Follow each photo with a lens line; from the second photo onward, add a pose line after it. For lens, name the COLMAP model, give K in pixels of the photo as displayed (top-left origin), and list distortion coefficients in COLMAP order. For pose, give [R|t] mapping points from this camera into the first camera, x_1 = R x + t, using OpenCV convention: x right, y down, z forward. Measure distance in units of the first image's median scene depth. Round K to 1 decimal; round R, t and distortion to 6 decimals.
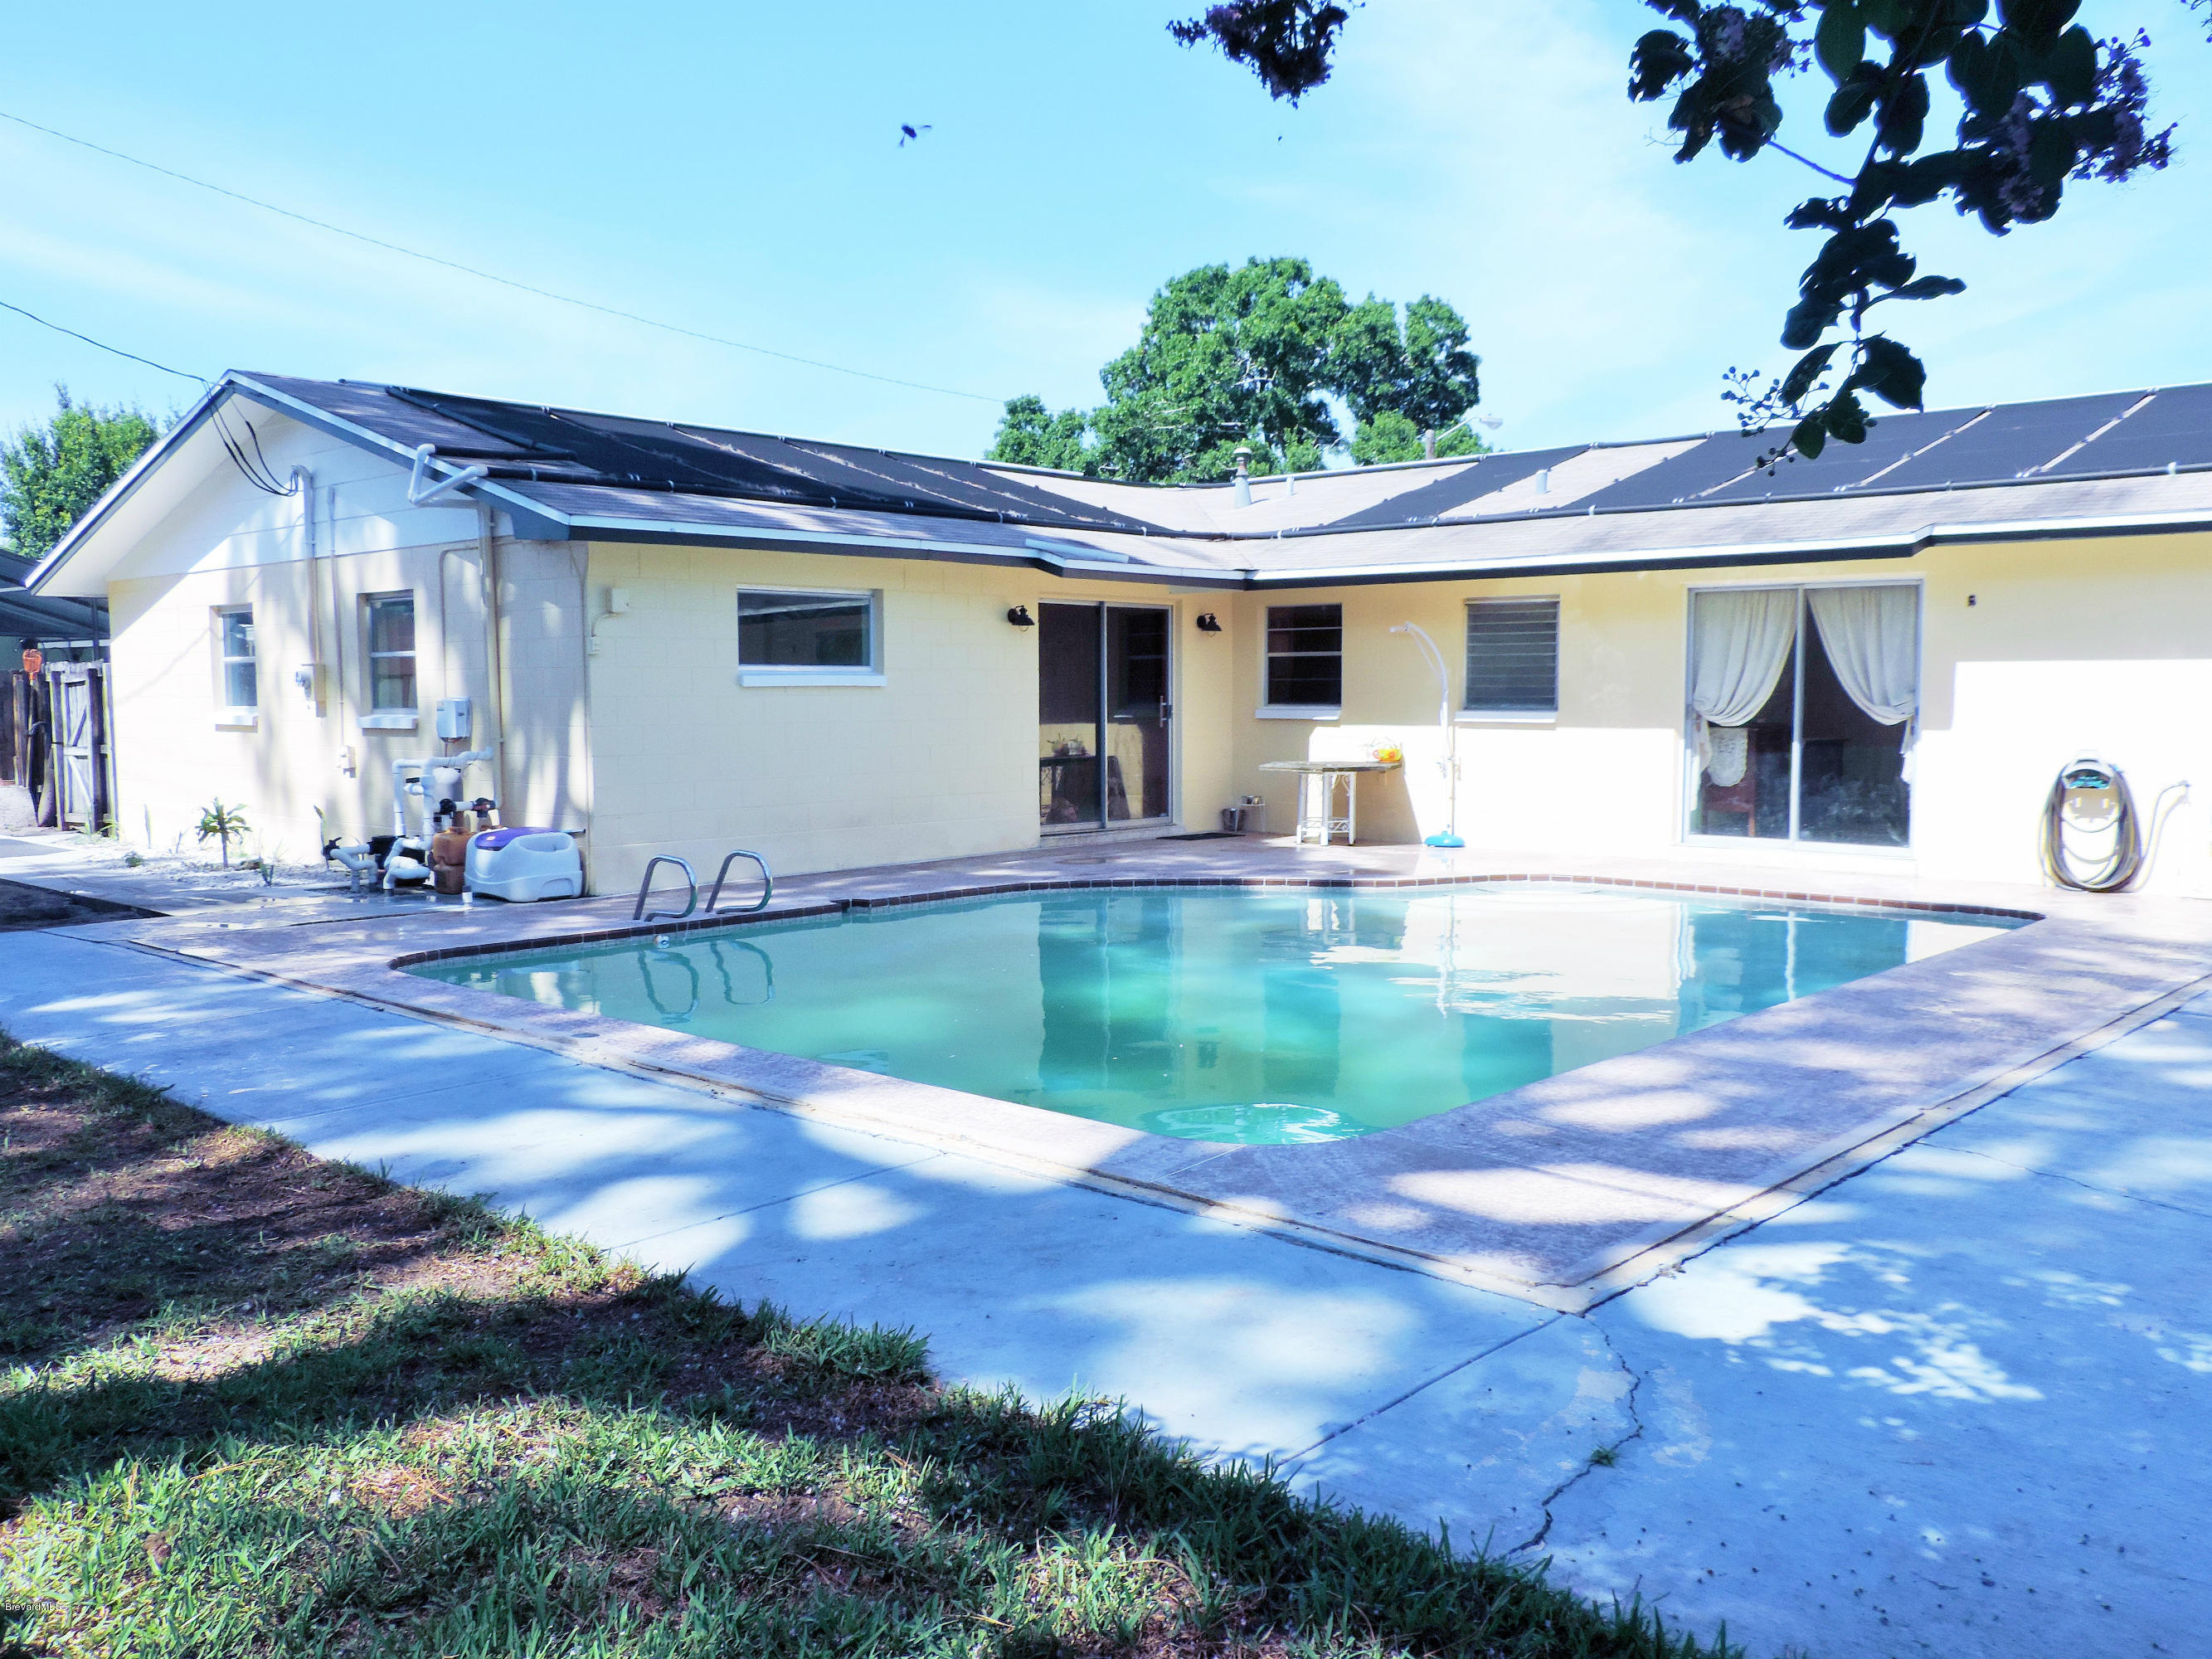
lens RADIAL K [[1810.3, 0, 1108.0], [0, 1810.3, 824.6], [0, 0, 1]] dist [0.016435, 0.008421]
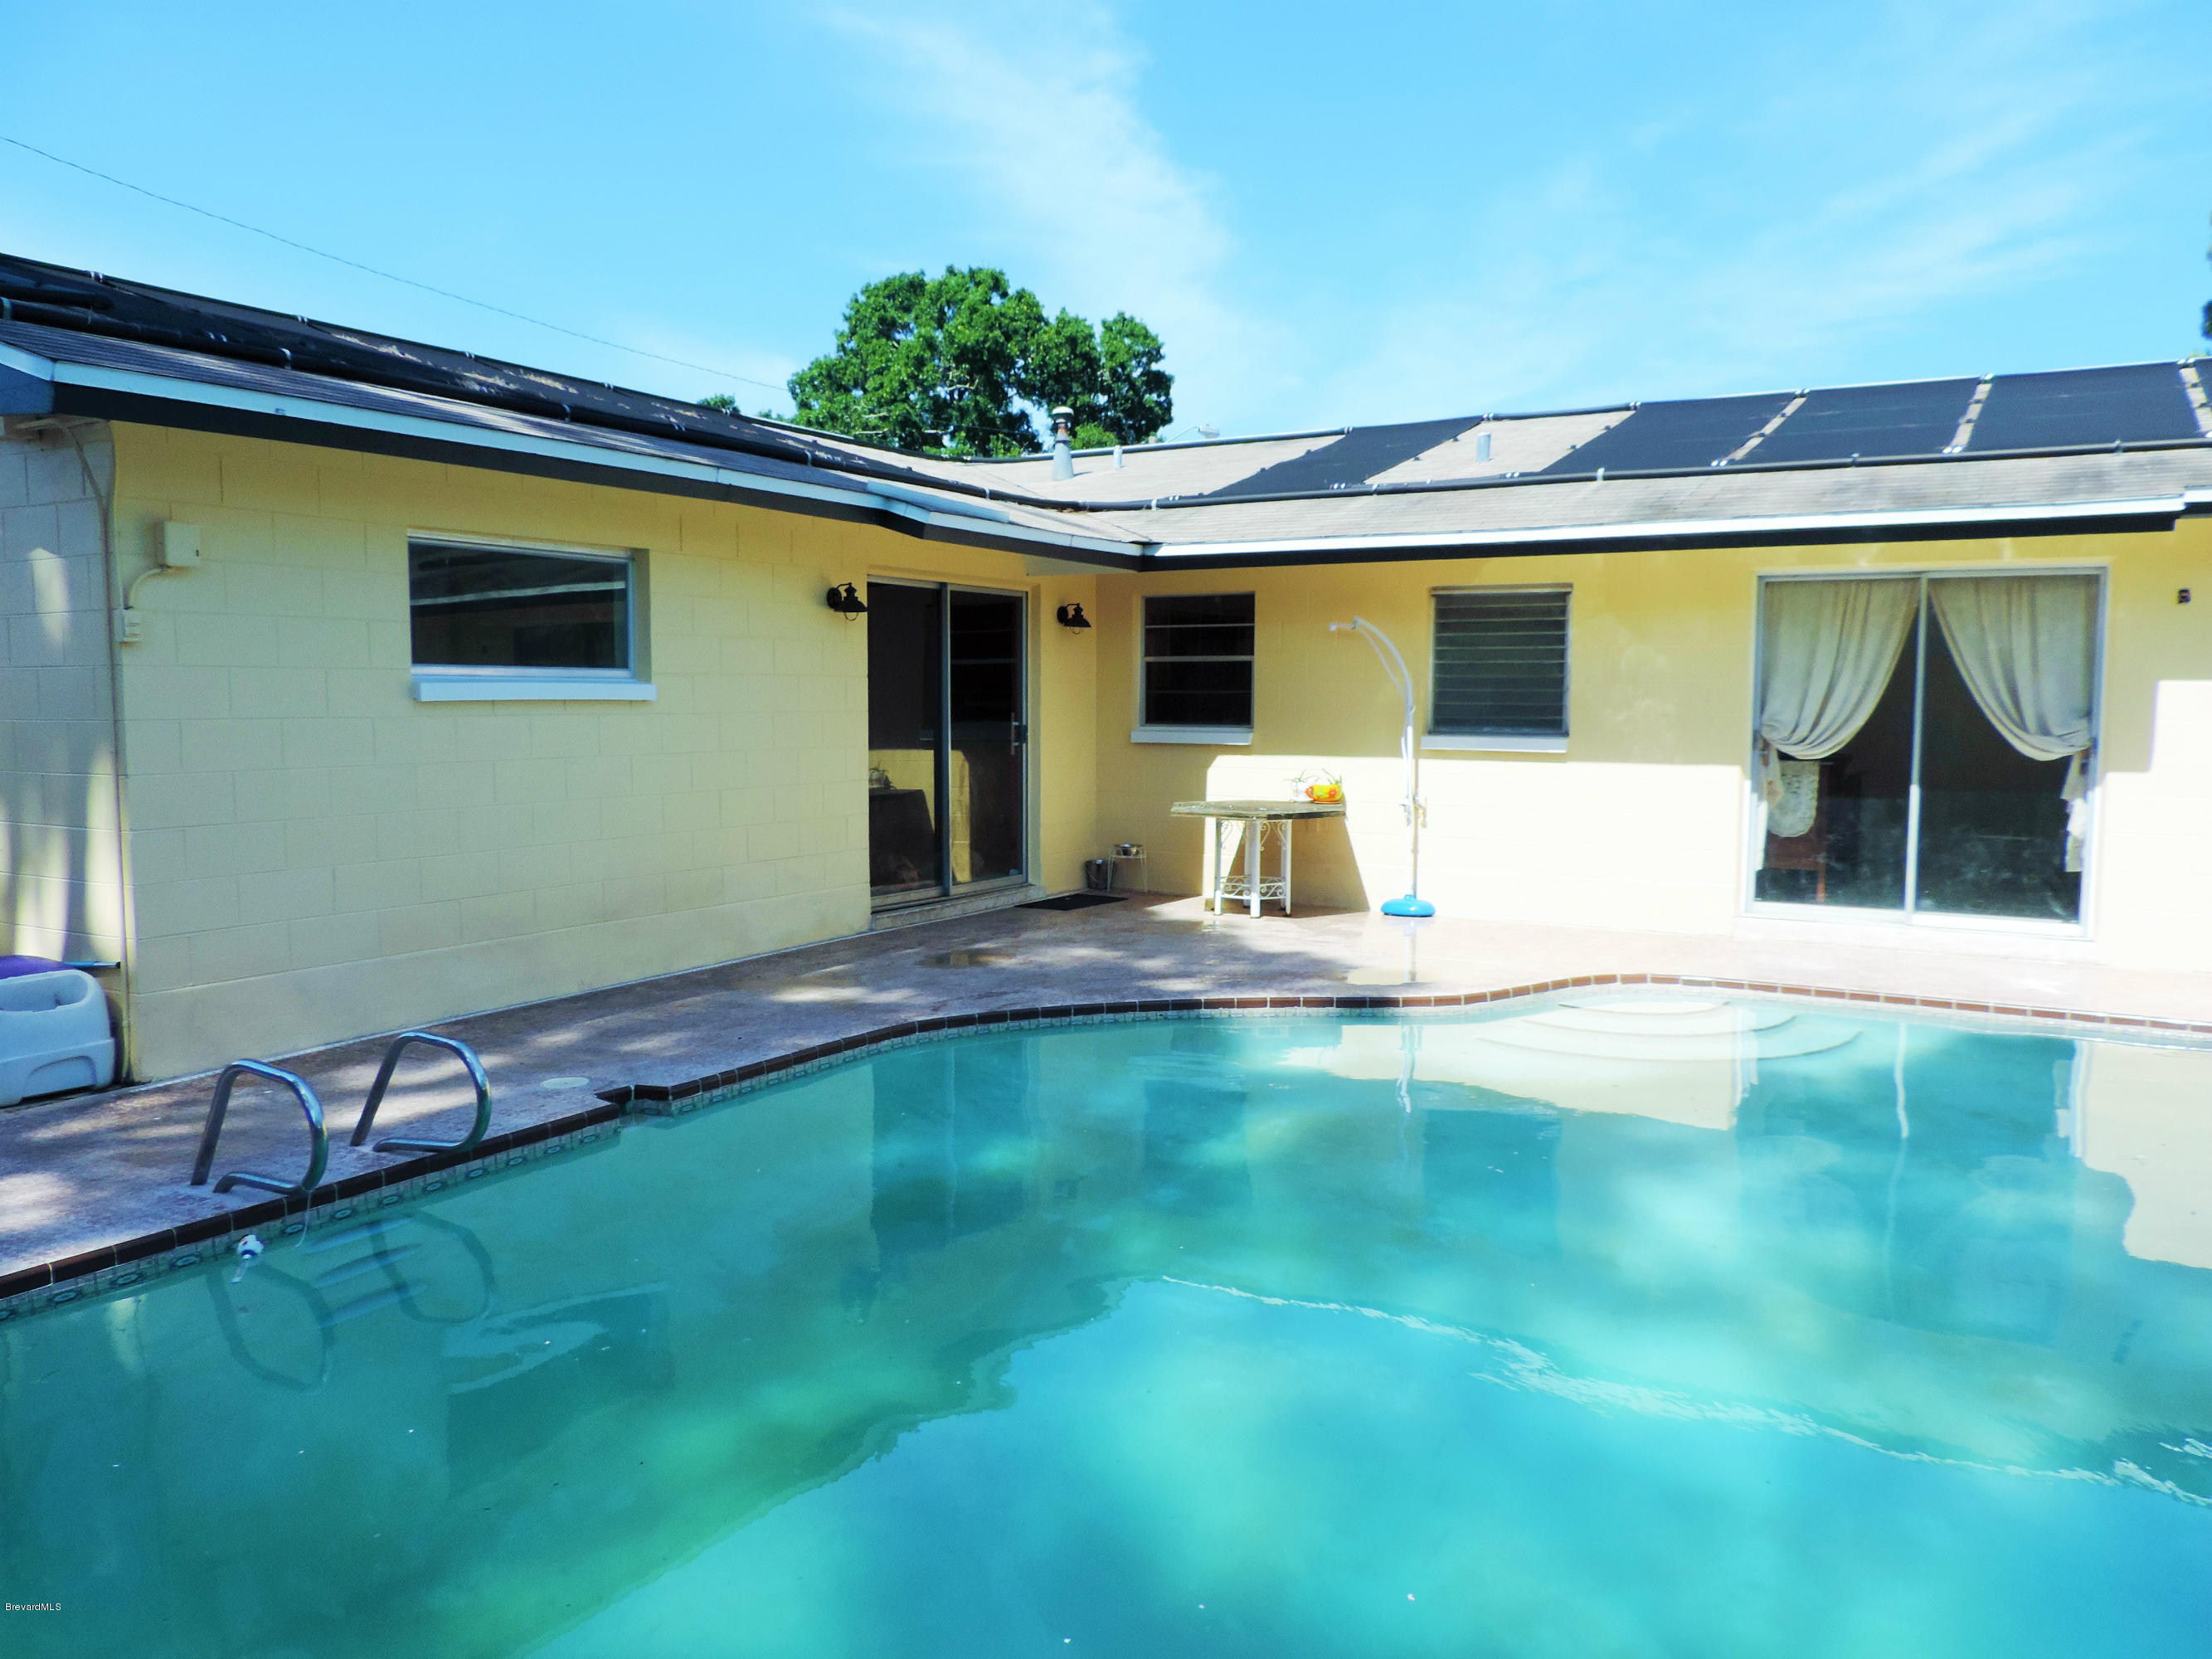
lens RADIAL K [[1616.0, 0, 1106.9], [0, 1616.0, 839.5], [0, 0, 1]] dist [-0.019006, 0.011311]
pose [[0.978557, -0.012398, 0.205603, -0.075020], [0.009620, 0.999849, 0.014506, -0.030259], [-0.205751, -0.012217, 0.978528, 0.363348]]
